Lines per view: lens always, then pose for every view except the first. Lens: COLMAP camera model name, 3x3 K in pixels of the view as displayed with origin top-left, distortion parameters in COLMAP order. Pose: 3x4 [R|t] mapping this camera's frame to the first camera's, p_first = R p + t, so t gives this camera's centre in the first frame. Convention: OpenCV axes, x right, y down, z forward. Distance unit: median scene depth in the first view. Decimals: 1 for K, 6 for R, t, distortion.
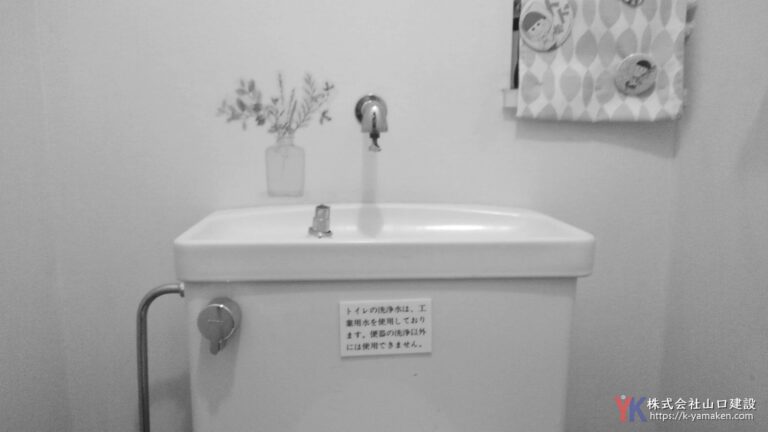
lens RADIAL K [[587.1, 0, 383.9], [0, 587.1, 216.5], [0, 0, 1]] dist [0.002840, -0.005390]
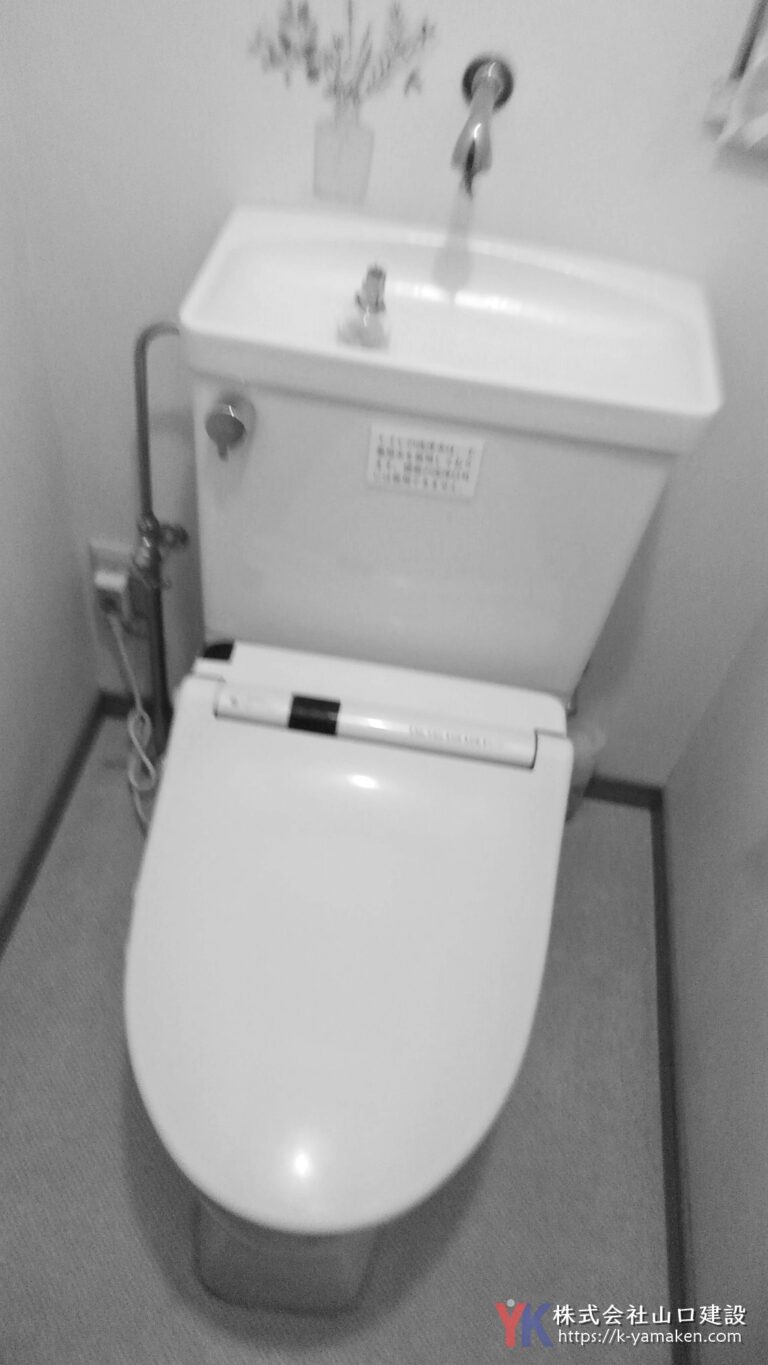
lens RADIAL K [[1043.5, 0, 383.7], [0, 1043.5, 682.0], [0, 0, 1]] dist [0.002840, -0.005390]
pose [[0.970418, 0.232858, -0.063772, 0.090663], [-0.136593, 0.747329, 0.650262, -0.418961], [0.199077, -0.622315, 0.757029, -0.252404]]
